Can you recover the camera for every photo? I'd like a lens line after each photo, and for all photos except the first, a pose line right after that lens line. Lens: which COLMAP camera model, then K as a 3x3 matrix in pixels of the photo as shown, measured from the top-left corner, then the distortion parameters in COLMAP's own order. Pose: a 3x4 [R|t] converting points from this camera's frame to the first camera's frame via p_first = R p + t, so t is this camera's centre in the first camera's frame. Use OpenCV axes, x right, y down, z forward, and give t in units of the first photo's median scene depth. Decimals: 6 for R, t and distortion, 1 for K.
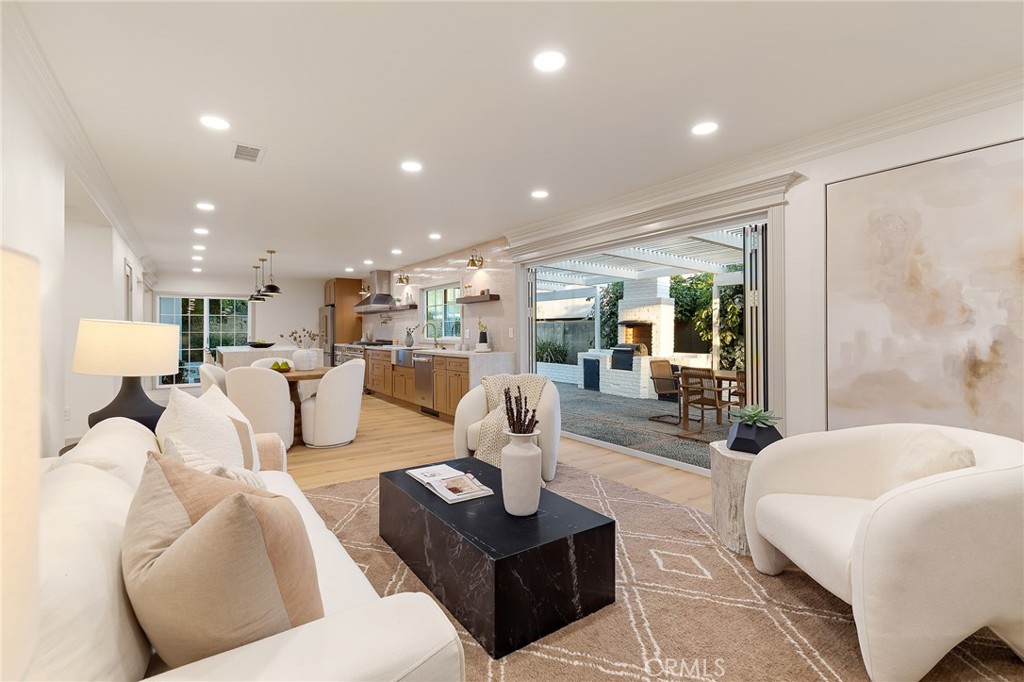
lens RADIAL K [[461.6, 0, 508.0], [0, 461.6, 332.6], [0, 0, 1]] dist [0.007032, -0.001173]
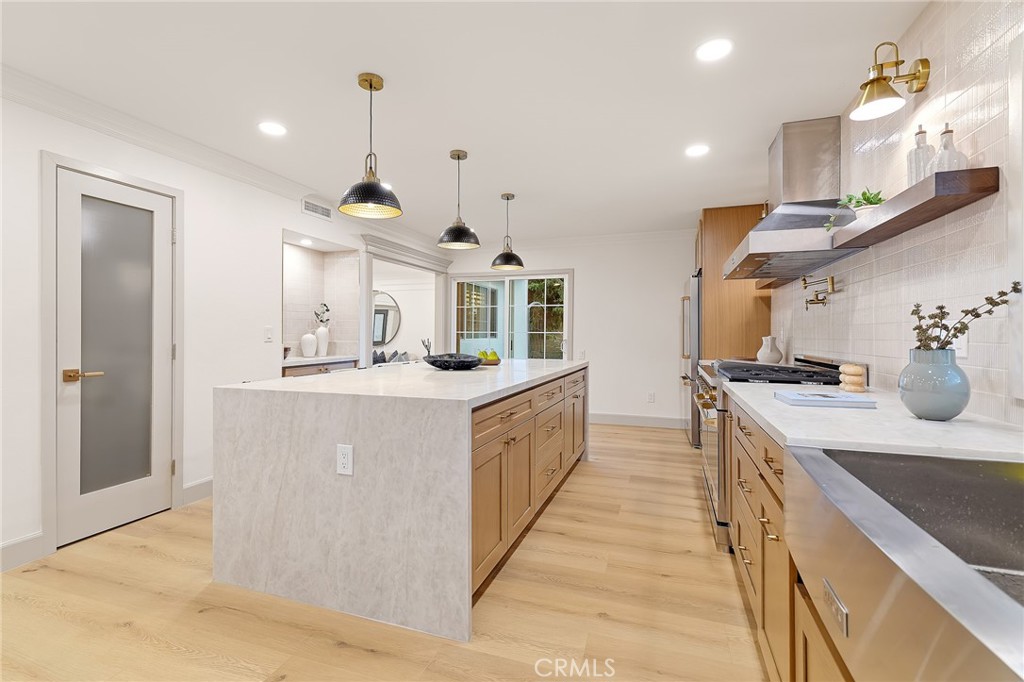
lens RADIAL K [[461.6, 0, 508.0], [0, 461.6, 332.6], [0, 0, 1]] dist [0.007032, -0.001173]
pose [[0.591931, 0.003415, -0.805981, -0.226235], [-0.007695, 0.999969, -0.001415, 0.000470], [0.805952, 0.007039, 0.591939, 1.034440]]
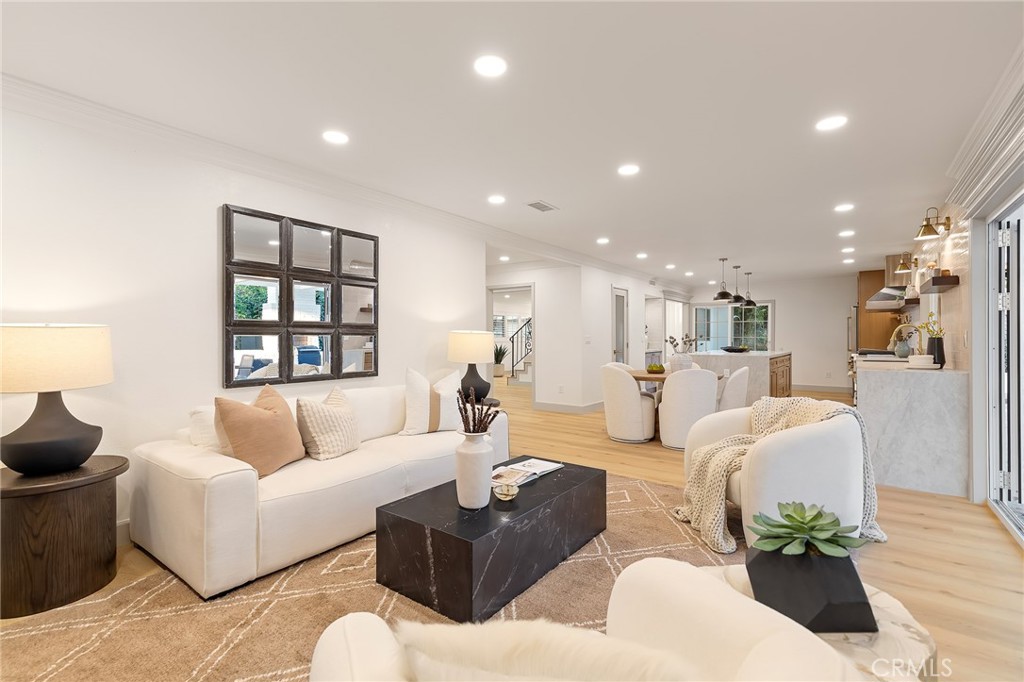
lens RADIAL K [[460.2, 0, 509.4], [0, 460.2, 339.7], [0, 0, 1]] dist [0.003199, 0.000148]
pose [[0.318359, 0.005242, -0.947956, 0.366082], [-0.000826, 0.999986, 0.005252, -0.000822], [0.947970, -0.000889, 0.318359, 0.253176]]
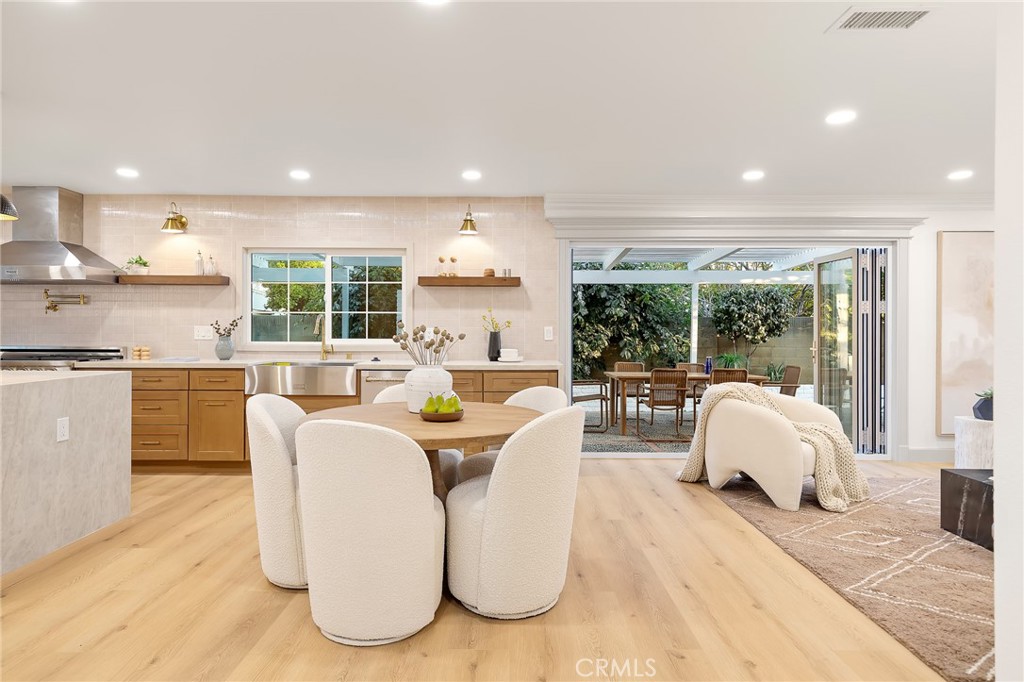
lens RADIAL K [[583.5, 0, 512.0], [0, 583.5, 341.0], [0, 0, 1]] dist [0.006195, 0.001705]
pose [[0.568039, -0.006083, 0.822979, -0.747440], [-0.004339, 0.999937, 0.010386, 0.002496], [-0.822990, -0.009470, 0.567976, 0.511443]]
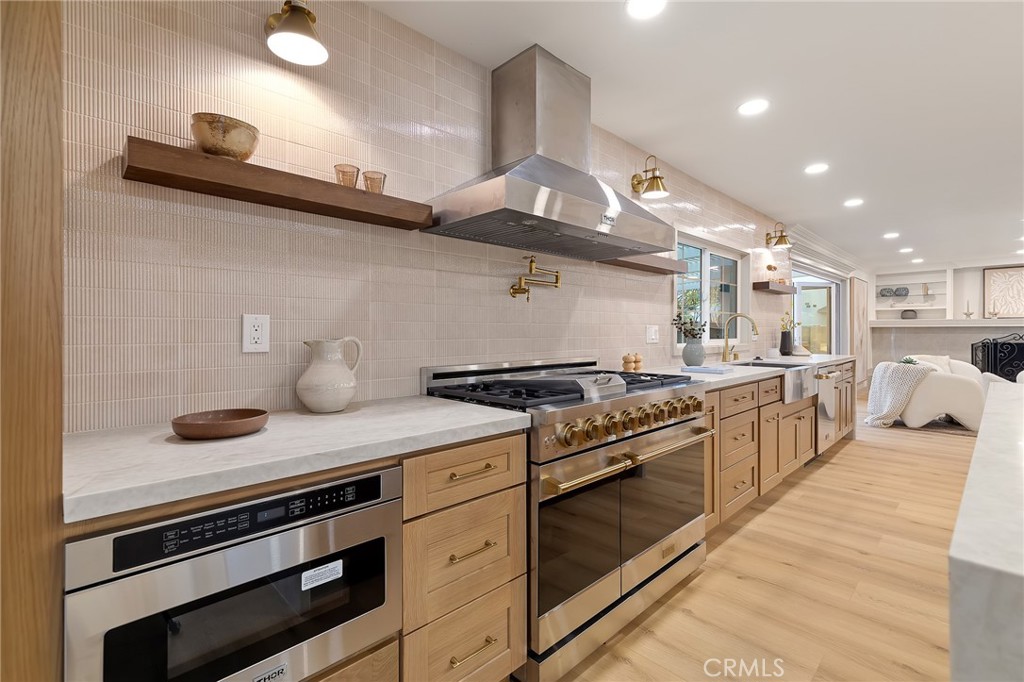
lens RADIAL K [[458.6, 0, 505.6], [0, 458.6, 330.7], [0, 0, 1]] dist [0.000842, -0.000023]
pose [[-0.153962, 0.006950, 0.988052, -0.785896], [0.004732, 0.999969, -0.006296, -0.000404], [-0.988065, 0.003706, -0.153990, 1.639542]]
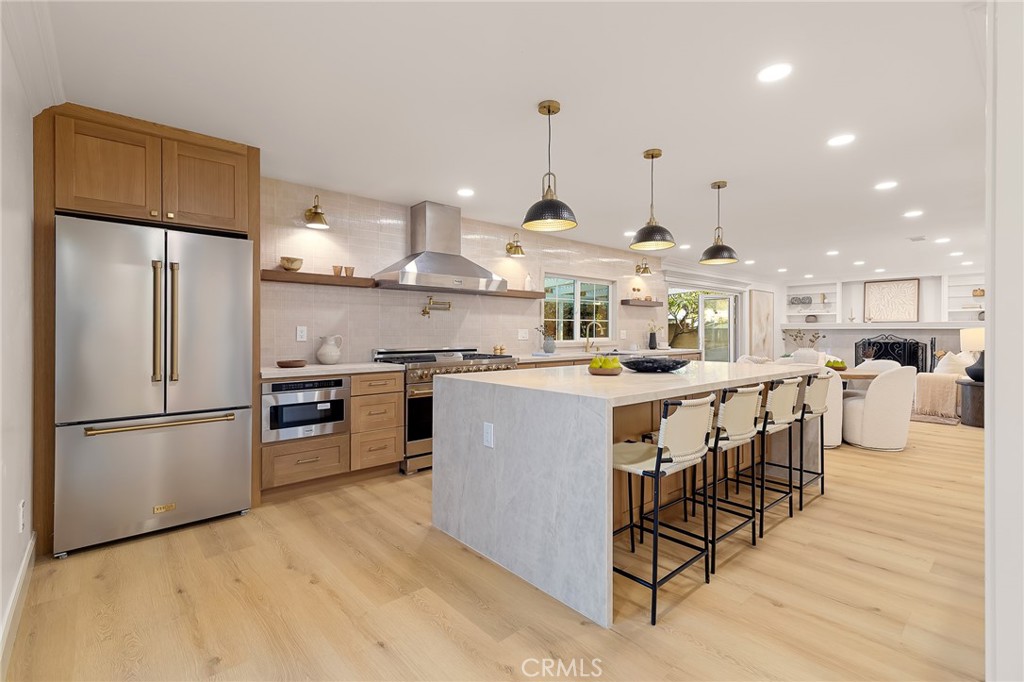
lens RADIAL K [[459.6, 0, 511.1], [0, 459.6, 330.6], [0, 0, 1]] dist [0.003495, 0.000016]
pose [[-0.118296, 0.007364, 0.992951, -1.186038], [0.002880, 0.999971, -0.007073, -0.000231], [-0.992974, 0.002023, -0.118314, 1.521952]]
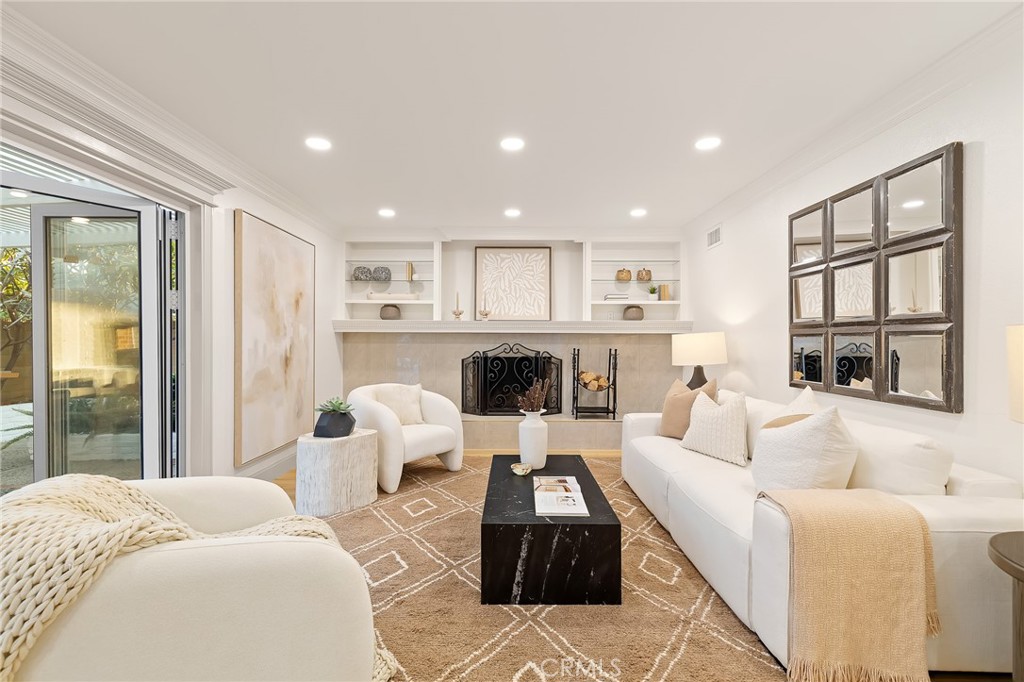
lens RADIAL K [[461.0, 0, 512.0], [0, 461.0, 341.0], [0, 0, 1]] dist [0.009810, 0.000332]
pose [[-0.824785, 0.001039, 0.565445, -0.242880], [0.002644, 0.999994, 0.002019, 0.000210], [-0.565440, 0.003161, -0.824783, 0.751247]]
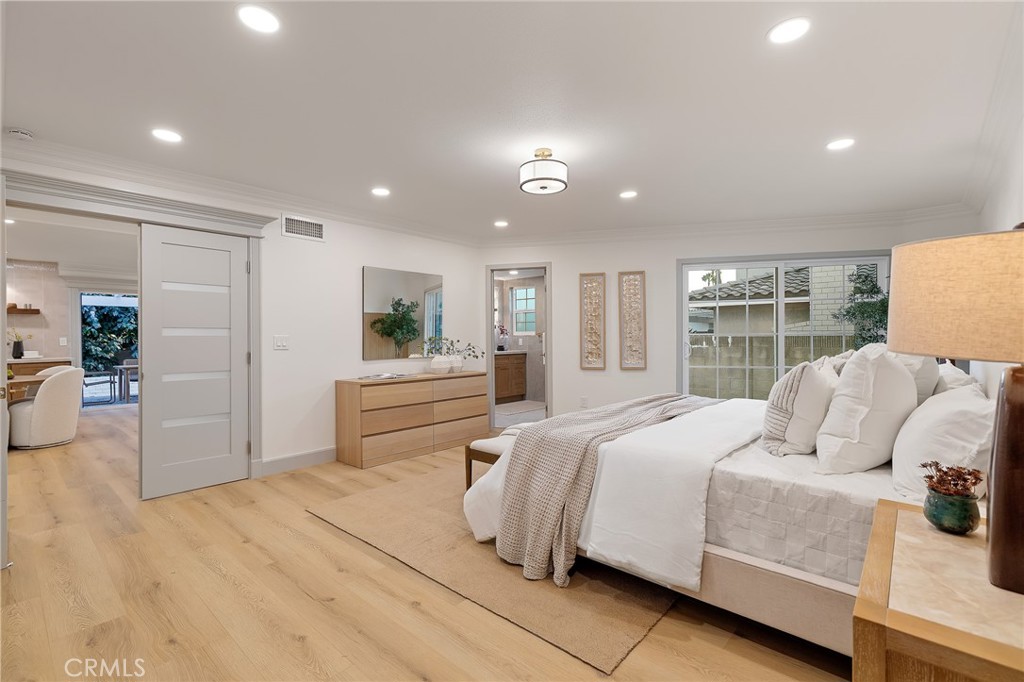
lens RADIAL K [[474.7, 0, 527.7], [0, 474.7, 339.7], [0, 0, 1]] dist [0.002050, 0.000362]
pose [[-0.234586, 0.000173, 0.972095, -1.480268], [0.010318, 0.999944, 0.002312, 0.004534], [-0.972041, 0.010573, -0.234575, 0.080652]]
